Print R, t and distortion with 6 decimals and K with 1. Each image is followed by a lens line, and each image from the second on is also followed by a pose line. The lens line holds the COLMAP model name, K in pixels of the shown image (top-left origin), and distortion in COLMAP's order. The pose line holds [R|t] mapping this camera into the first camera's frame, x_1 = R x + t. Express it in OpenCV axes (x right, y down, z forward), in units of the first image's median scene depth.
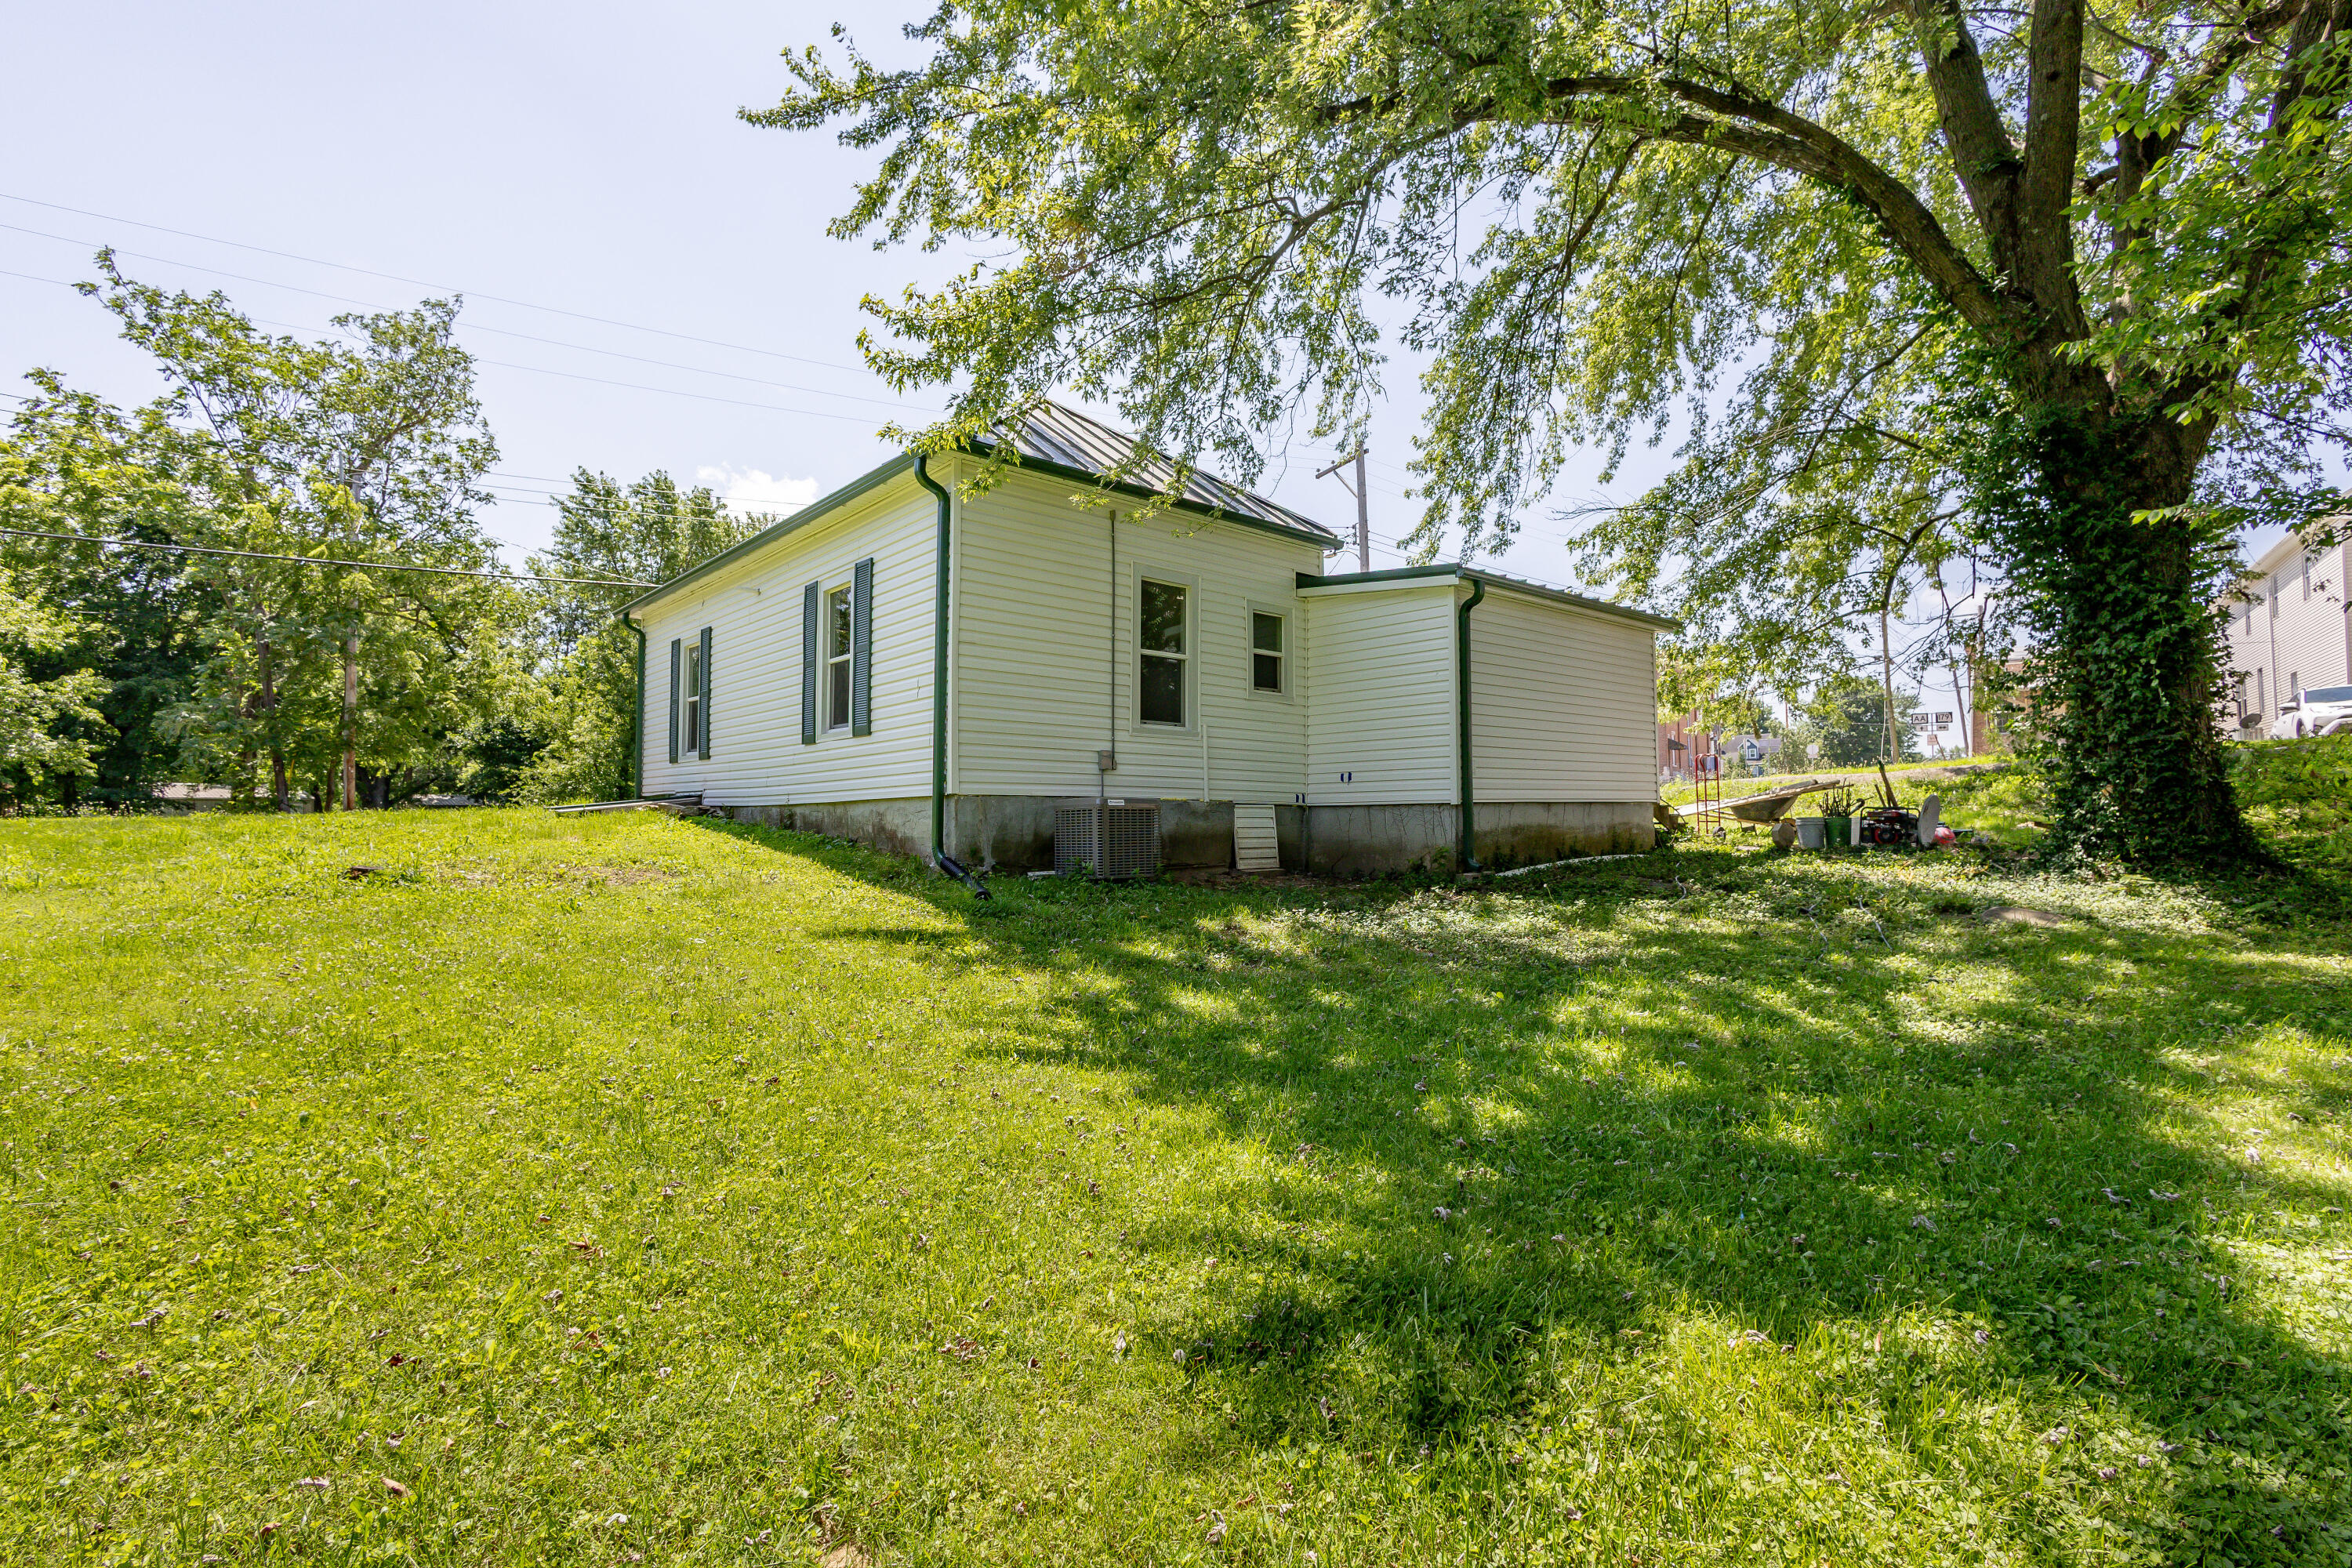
lens RADIAL K [[1080.8, 0, 1171.1], [0, 1080.8, 789.8], [0, 0, 1]] dist [0.000462, 0.000150]
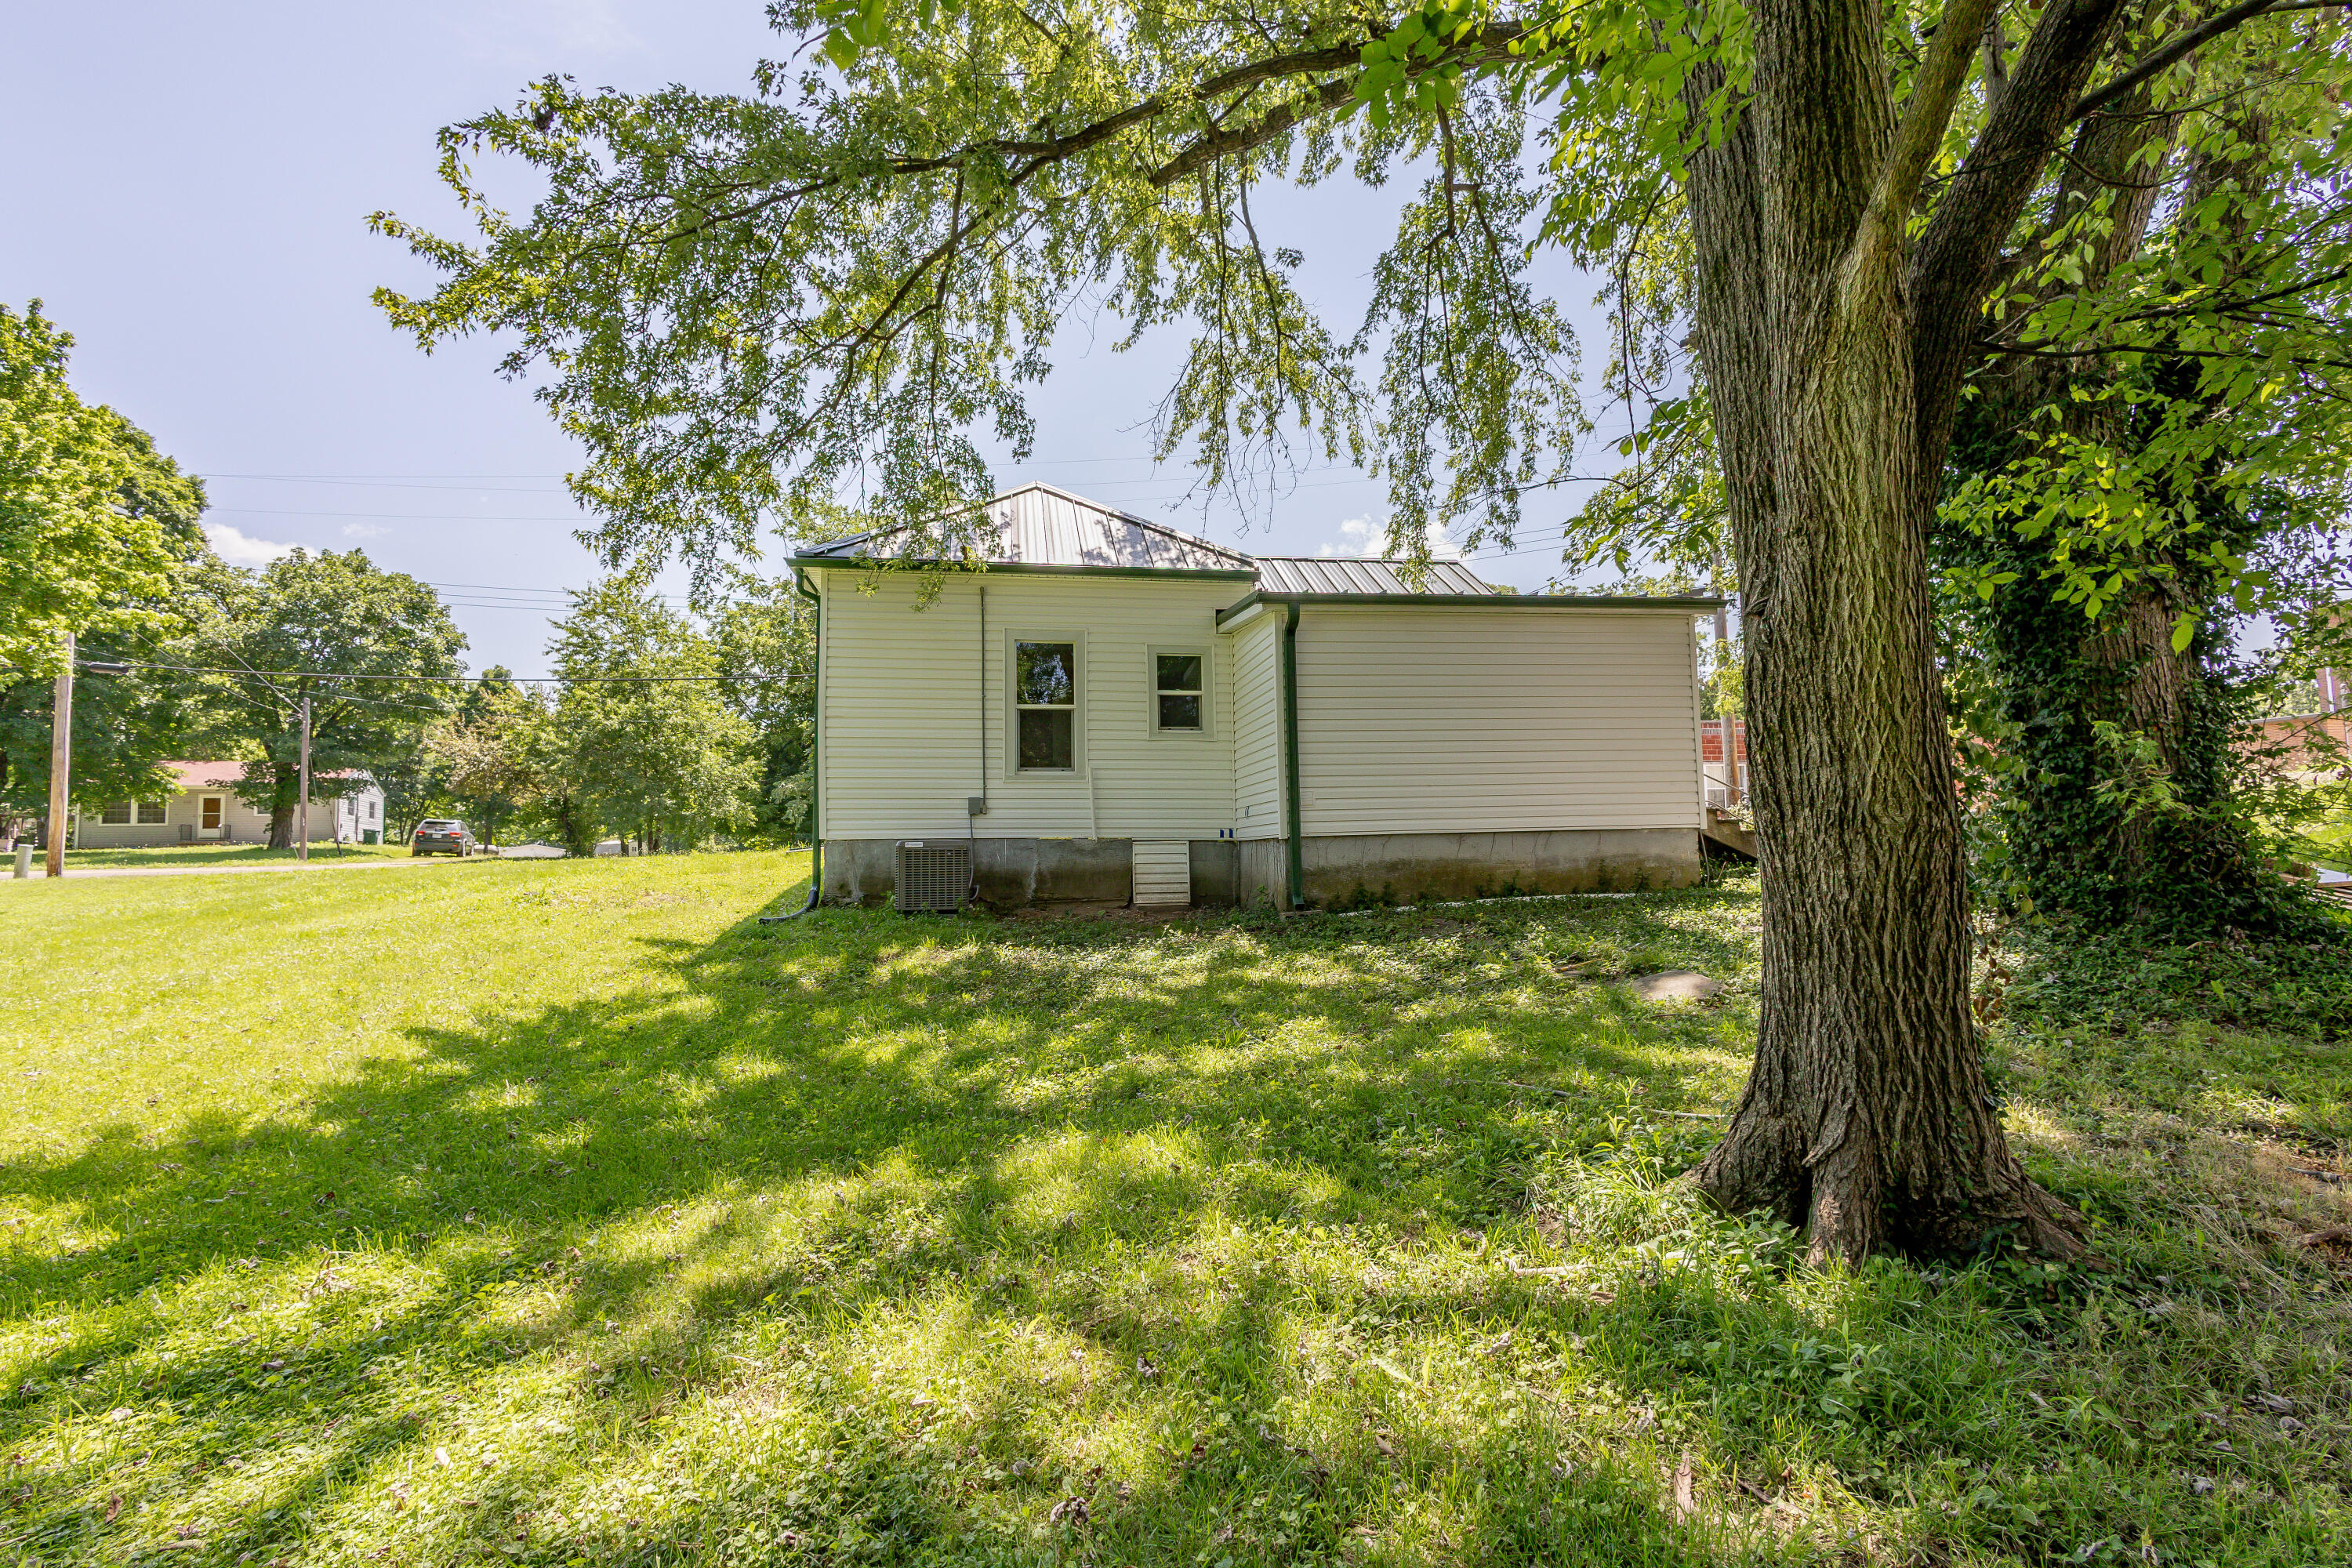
lens RADIAL K [[1101.7, 0, 1176.0], [0, 1101.7, 784.0], [0, 0, 1]] dist [-0.001304, -0.000050]
pose [[0.876417, -0.042238, -0.479697, 0.610165], [0.026635, 0.998873, -0.039289, 0.000846], [0.480816, 0.021657, 0.876554, 0.086603]]
